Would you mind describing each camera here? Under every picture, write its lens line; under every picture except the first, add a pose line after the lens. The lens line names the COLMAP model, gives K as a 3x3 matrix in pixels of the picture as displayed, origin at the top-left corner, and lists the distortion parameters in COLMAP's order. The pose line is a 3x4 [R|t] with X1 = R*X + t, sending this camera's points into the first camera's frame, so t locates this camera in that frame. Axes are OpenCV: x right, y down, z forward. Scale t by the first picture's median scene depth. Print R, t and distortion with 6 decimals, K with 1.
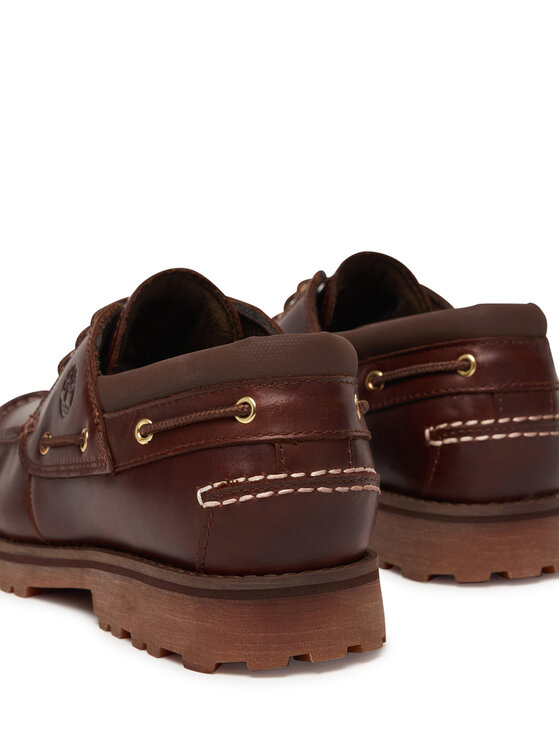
lens RADIAL K [[1643.9, 0, 280.0], [0, 1643.9, 373.0], [0, 0, 1]] dist [-0.348780, 0.491749]
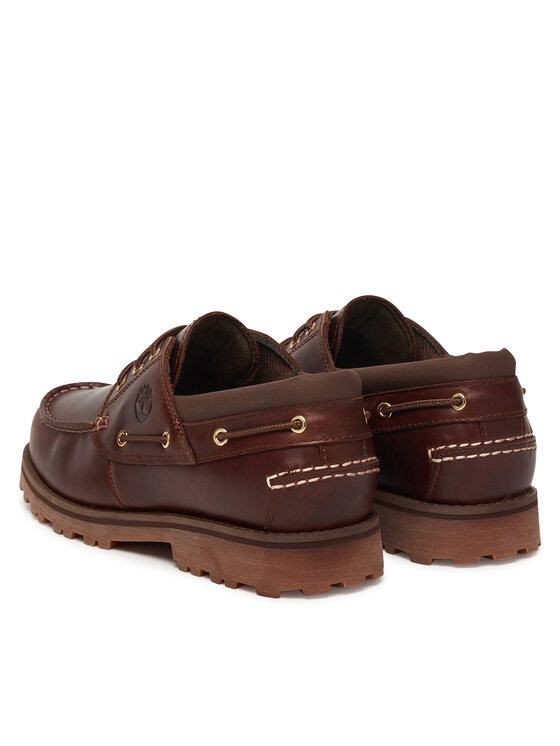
lens RADIAL K [[1804.5, 0, 280.0], [0, 1804.5, 373.0], [0, 0, 1]] dist [-0.030938, -0.200515]
pose [[0.987866, -0.033940, 0.151555, -0.278463], [0.021807, 0.996474, 0.081017, -0.154895], [-0.153770, -0.076729, 0.985123, -0.618378]]
